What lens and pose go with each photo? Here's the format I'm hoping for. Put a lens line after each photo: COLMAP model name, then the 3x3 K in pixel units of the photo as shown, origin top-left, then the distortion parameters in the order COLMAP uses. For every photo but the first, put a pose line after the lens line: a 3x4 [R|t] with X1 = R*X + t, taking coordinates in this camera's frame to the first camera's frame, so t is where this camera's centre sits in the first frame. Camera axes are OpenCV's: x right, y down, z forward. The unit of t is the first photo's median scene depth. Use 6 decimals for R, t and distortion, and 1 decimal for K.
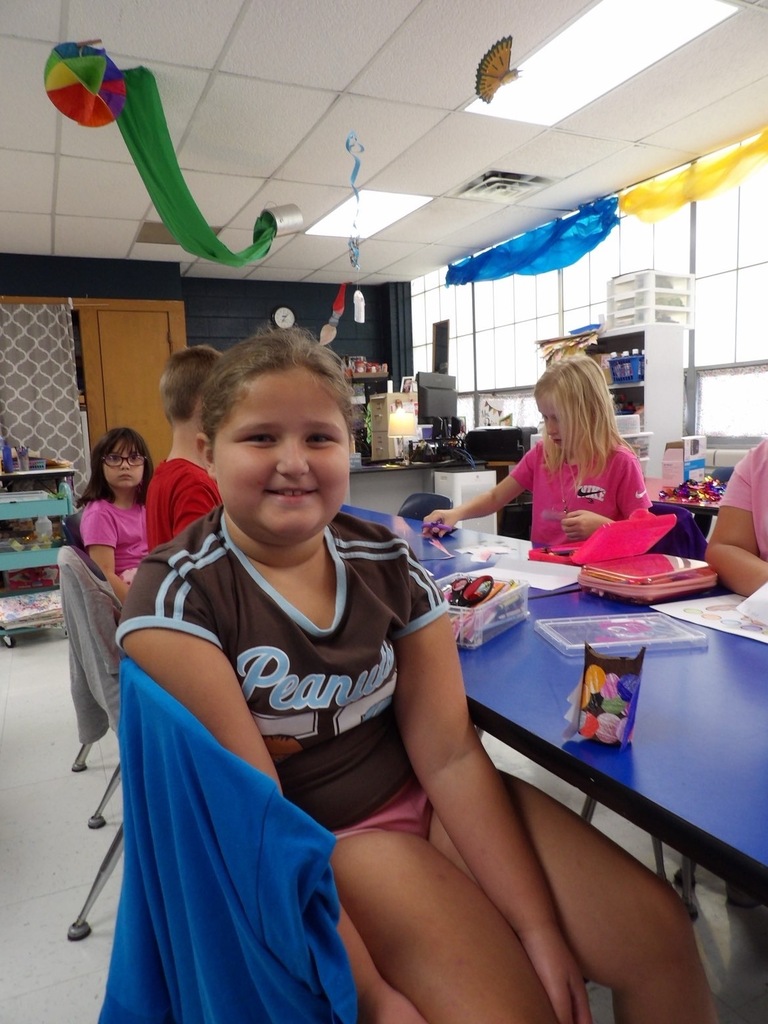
lens RADIAL K [[725.1, 0, 387.6], [0, 725.1, 517.6], [0, 0, 1]] dist [-0.013220, -0.001686]
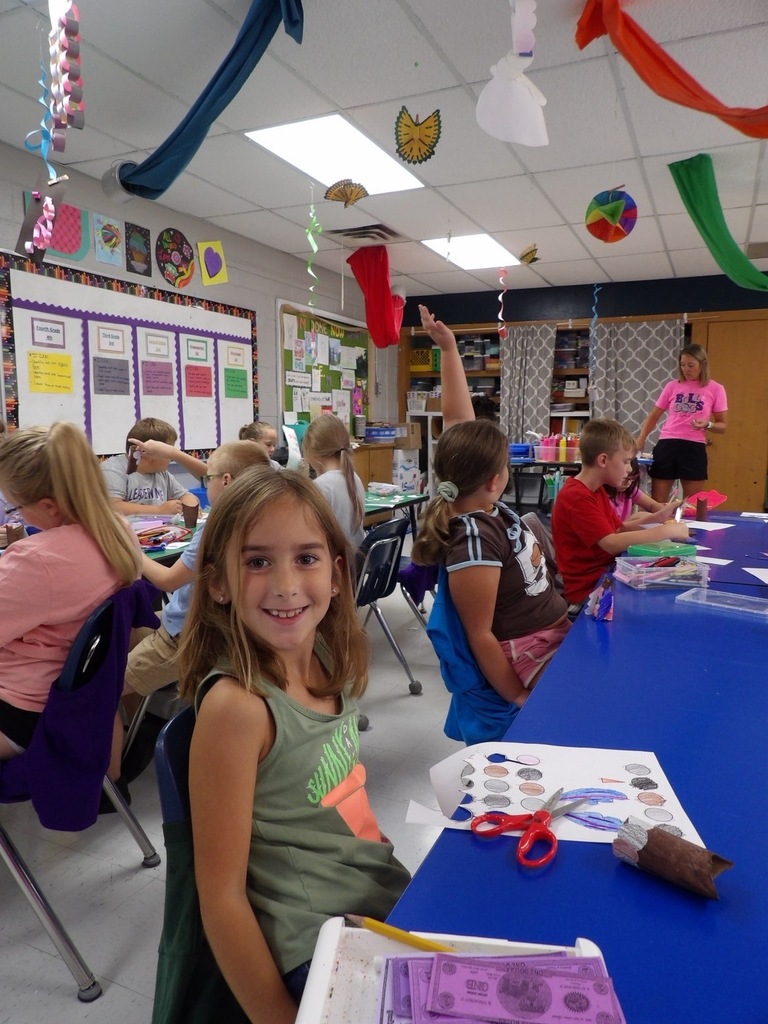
lens RADIAL K [[725.1, 0, 383.4], [0, 725.1, 513.0], [0, 0, 1]] dist [-0.013220, -0.001686]
pose [[0.638338, 0.137745, -0.757331, 0.174601], [-0.121582, 0.989551, 0.077503, -0.019023], [0.760094, 0.042604, 0.648415, -0.105532]]
